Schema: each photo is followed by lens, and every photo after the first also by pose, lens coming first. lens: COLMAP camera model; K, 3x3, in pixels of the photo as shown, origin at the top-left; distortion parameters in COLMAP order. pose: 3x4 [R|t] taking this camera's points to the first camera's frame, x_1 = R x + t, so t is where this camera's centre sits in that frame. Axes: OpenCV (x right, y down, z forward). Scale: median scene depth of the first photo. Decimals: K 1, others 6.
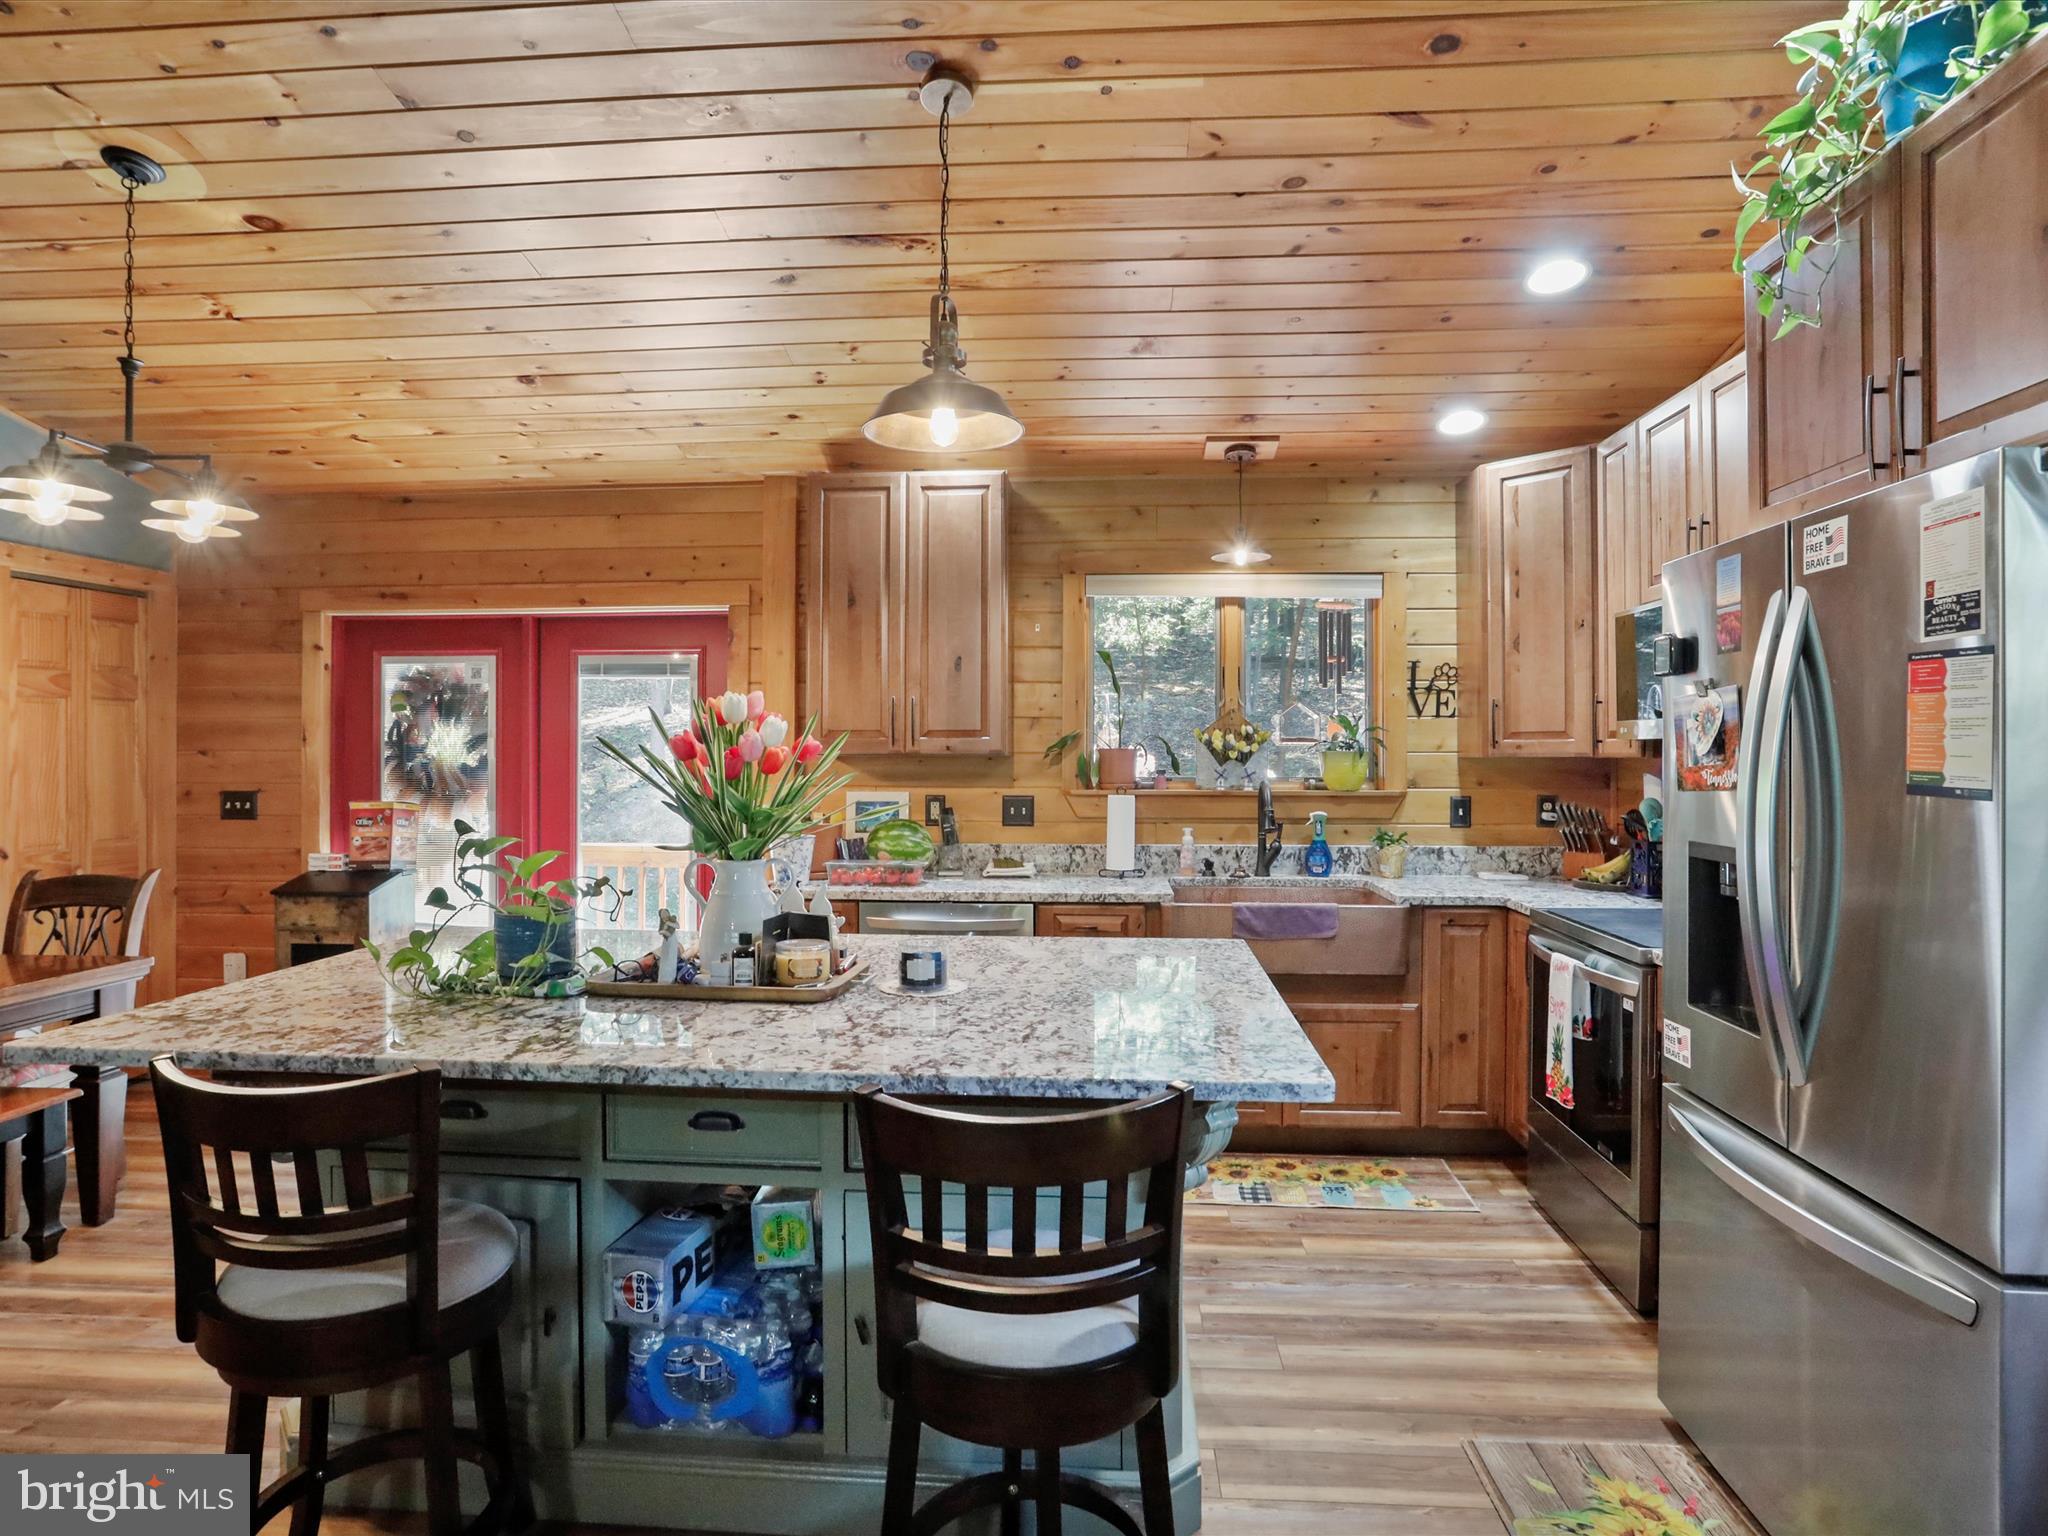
lens RADIAL K [[1137.2, 0, 1027.3], [0, 1137.2, 747.7], [0, 0, 1]] dist [-0.060356, 0.034169]
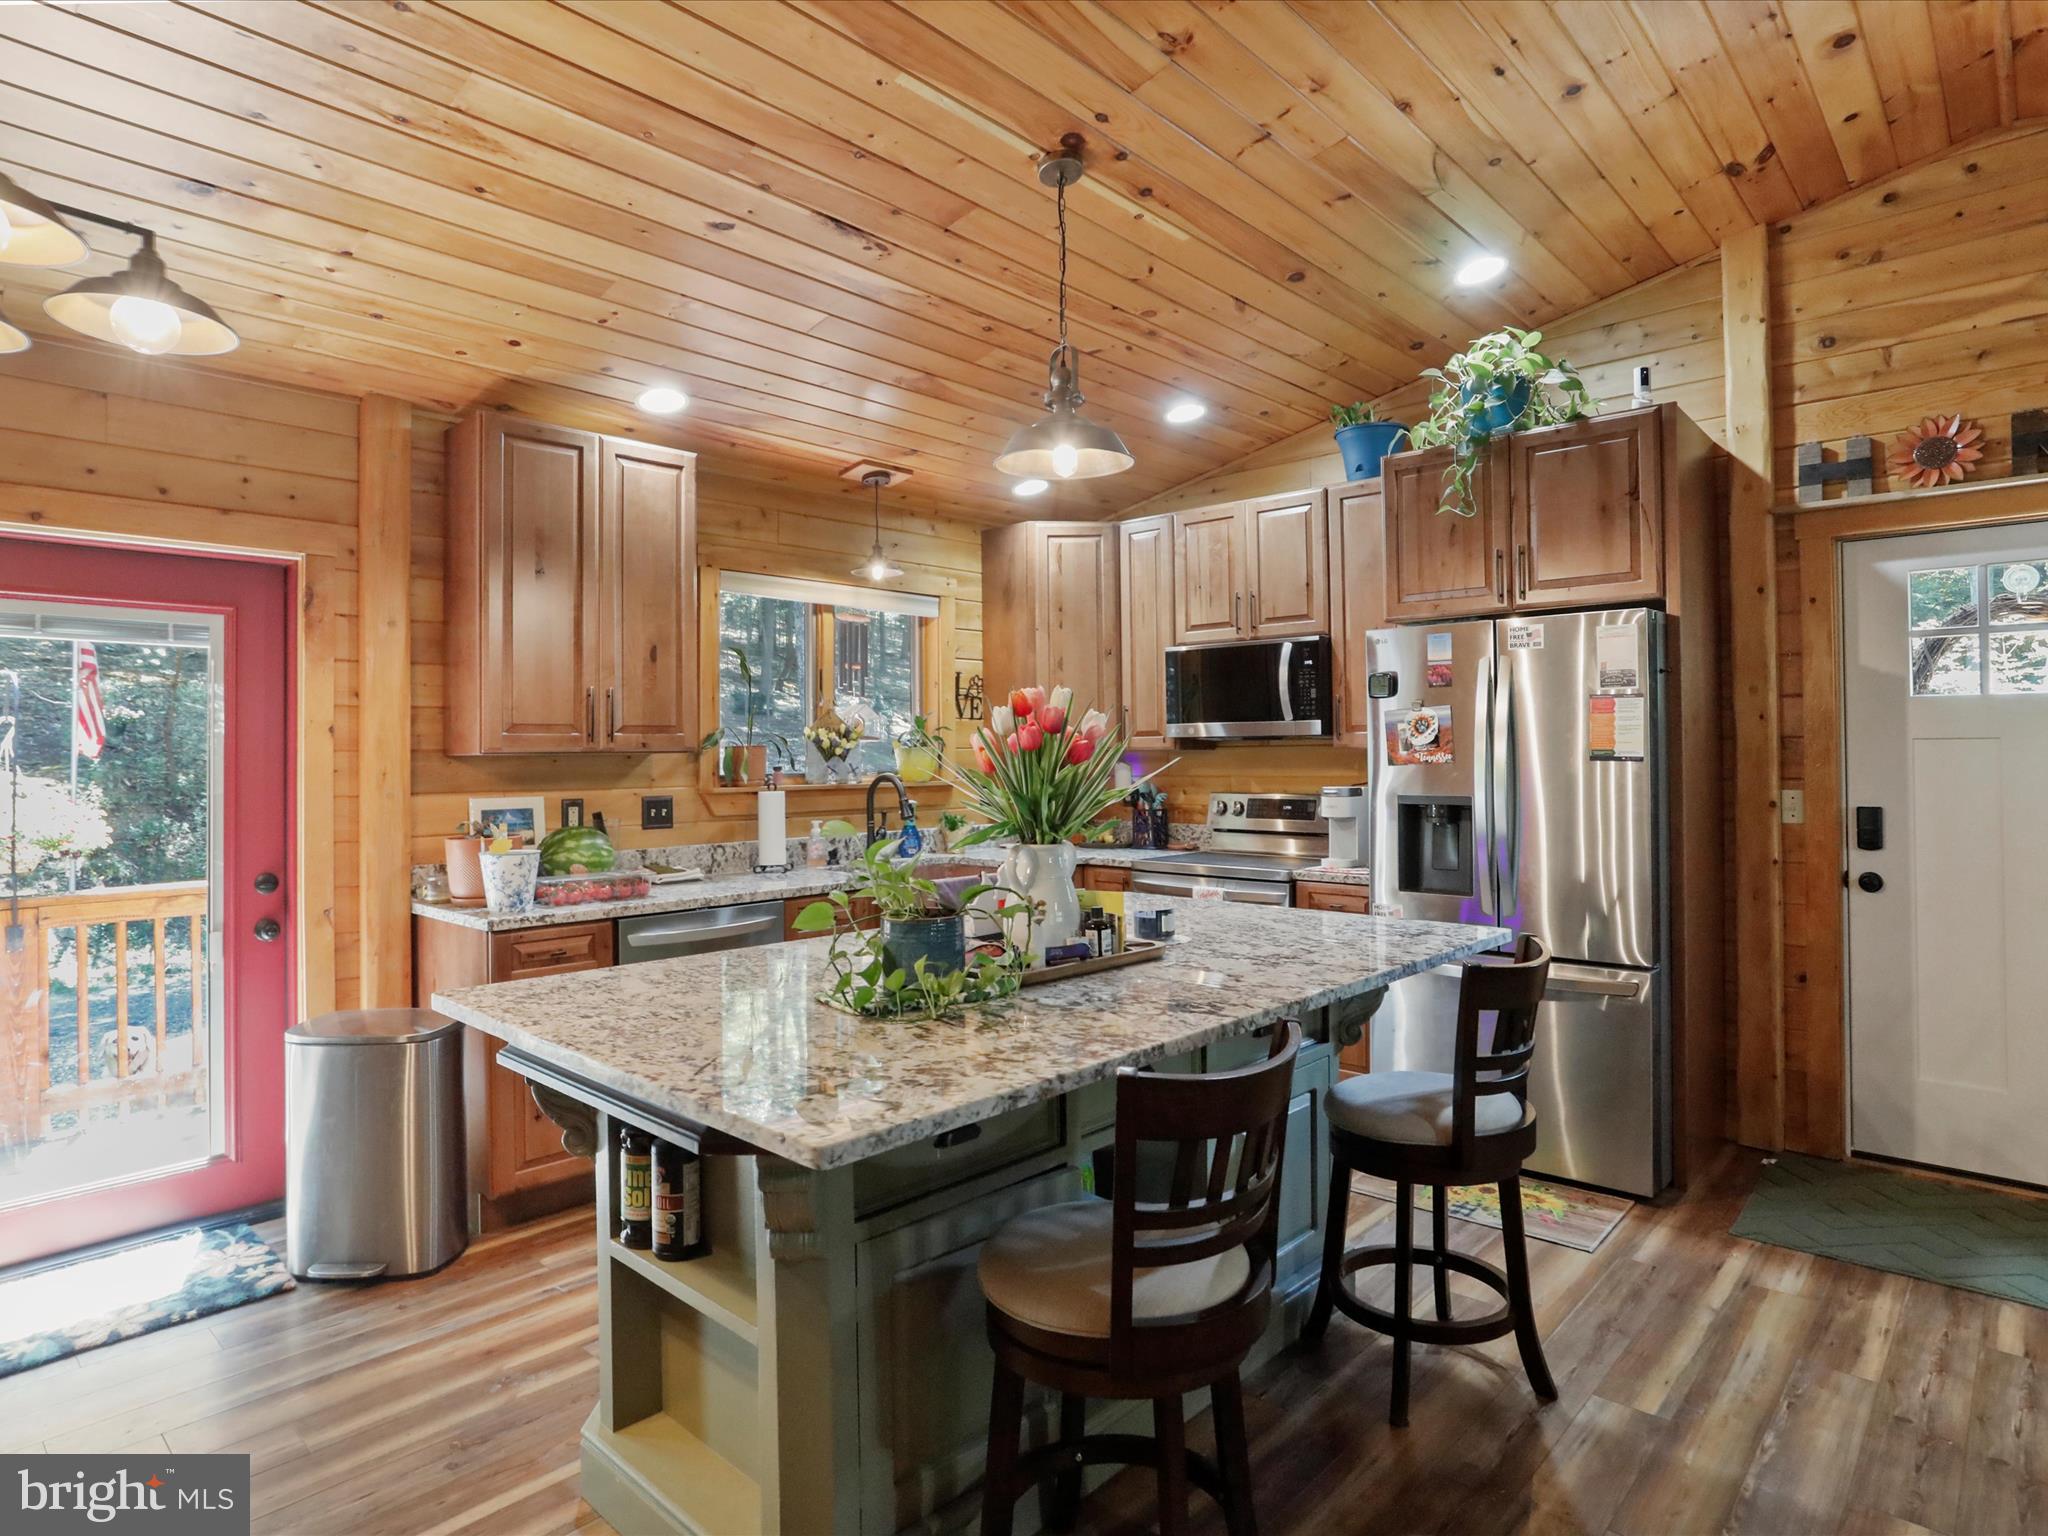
lens RADIAL K [[1155.9, 0, 1028.7], [0, 1155.9, 731.6], [0, 0, 1]] dist [-0.052498, 0.030137]
pose [[0.620536, 0.007410, 0.784143, -0.590268], [0.005304, 0.999893, -0.013647, 0.003628], [-0.784160, 0.012627, 0.620430, 0.181829]]
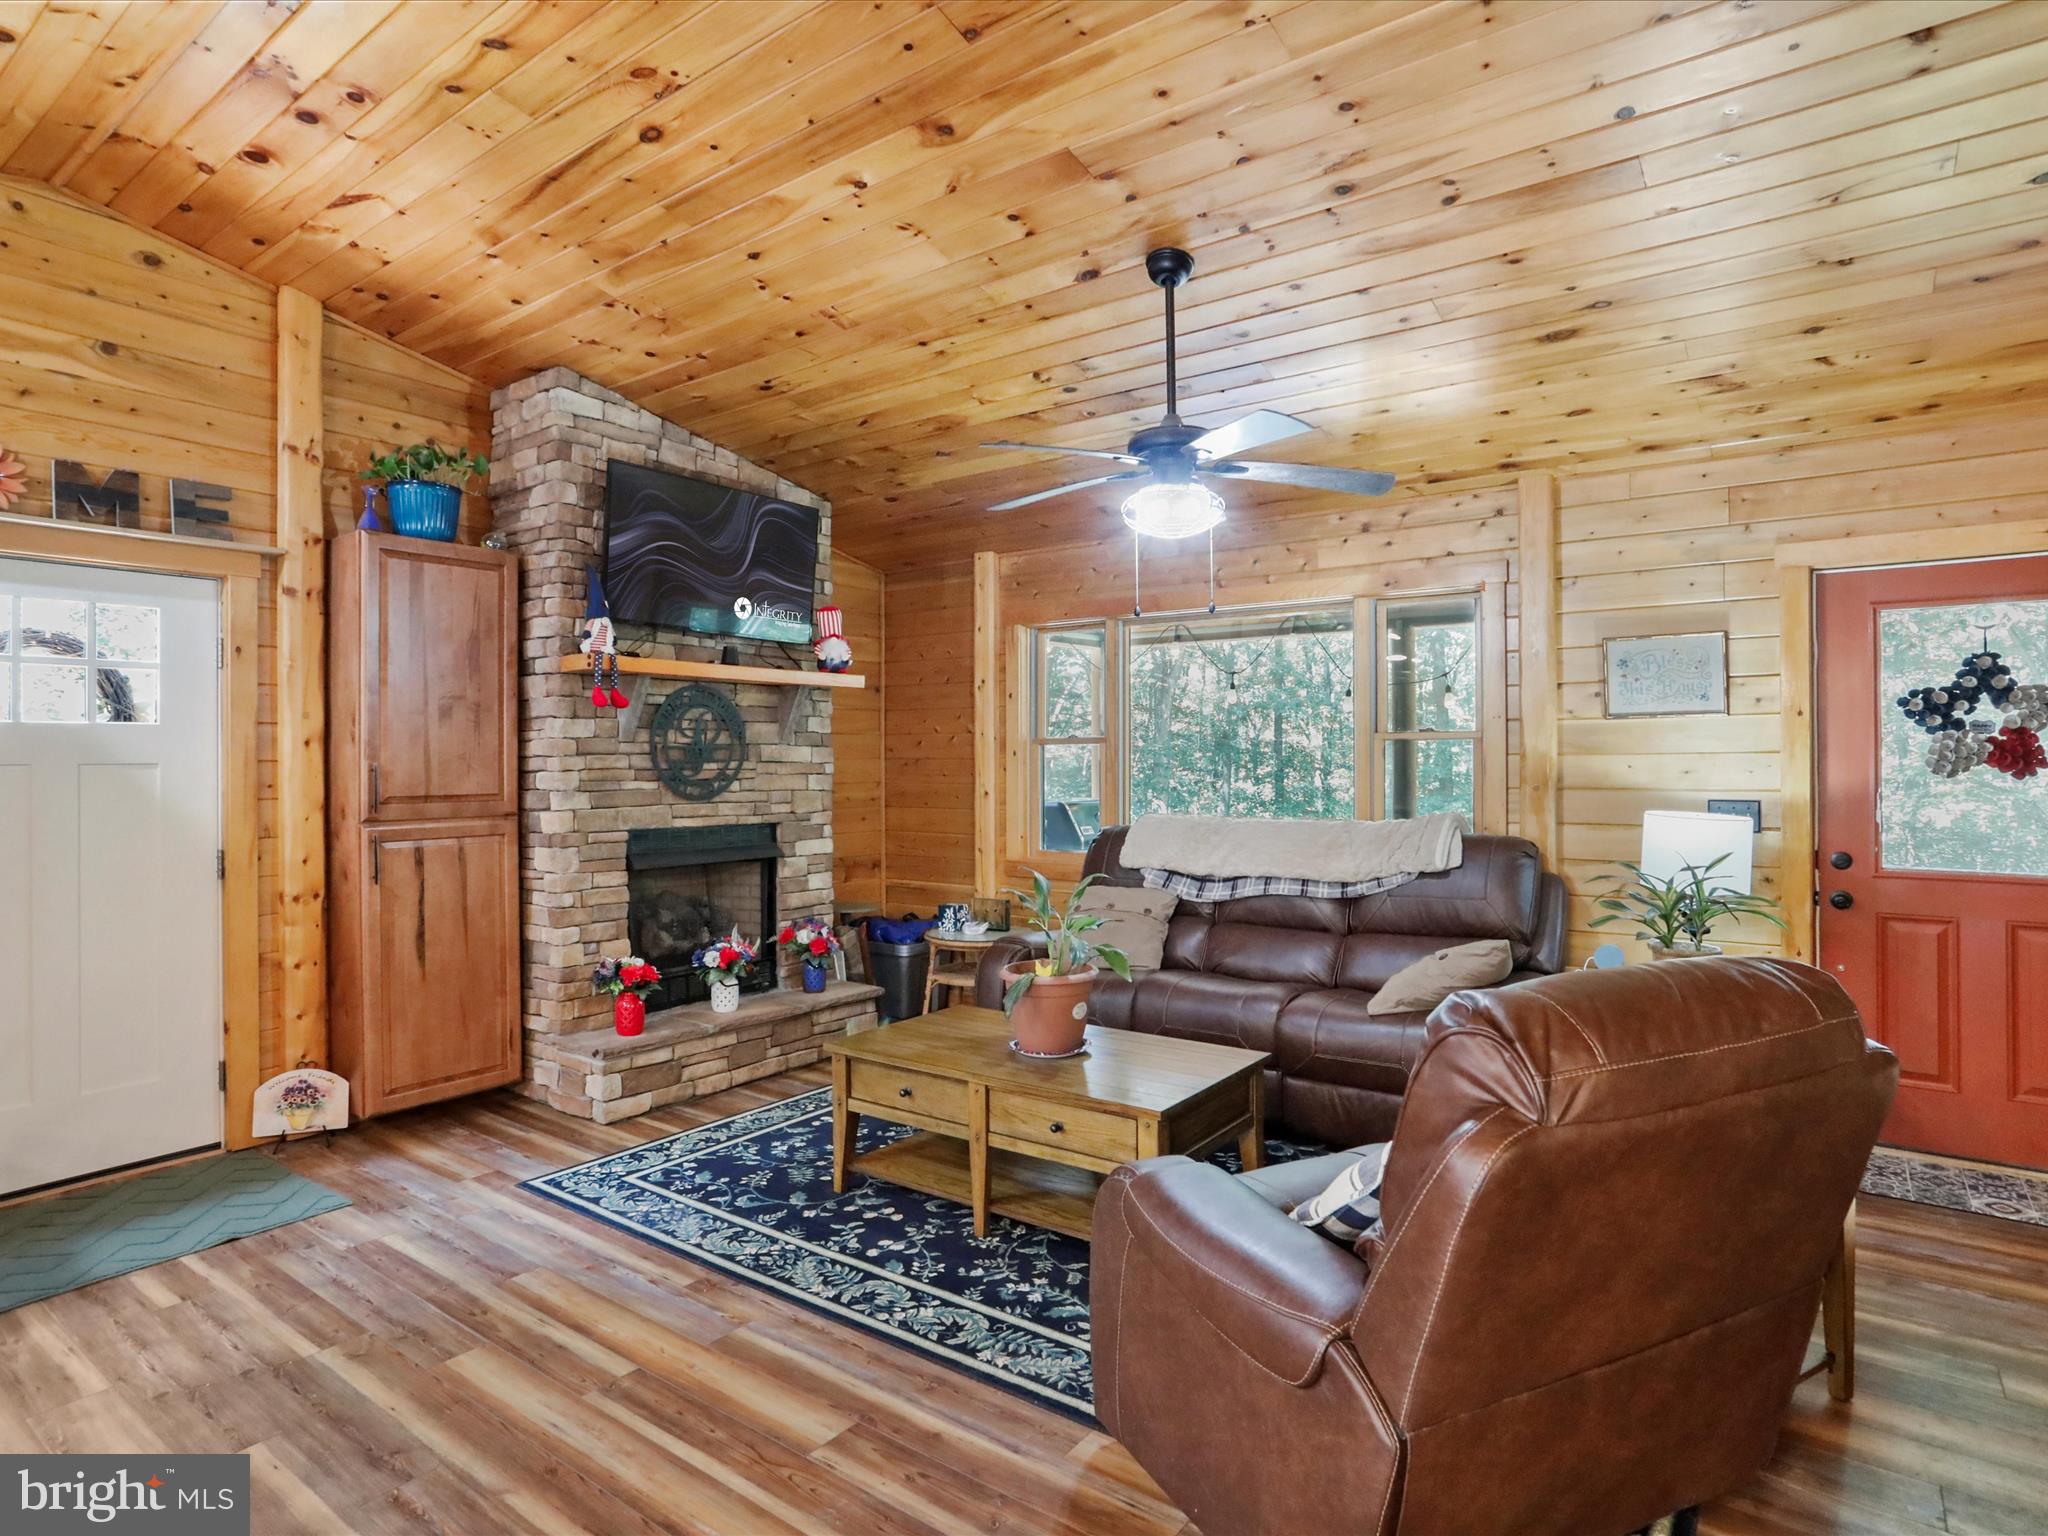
lens RADIAL K [[1127.3, 0, 1024.6], [0, 1127.3, 749.0], [0, 0, 1]] dist [-0.066925, 0.042241]
pose [[-0.843309, 0.009146, 0.537352, -0.588578], [0.004209, 0.999937, -0.010415, 0.000911], [-0.537413, -0.006521, -0.843294, 0.429493]]
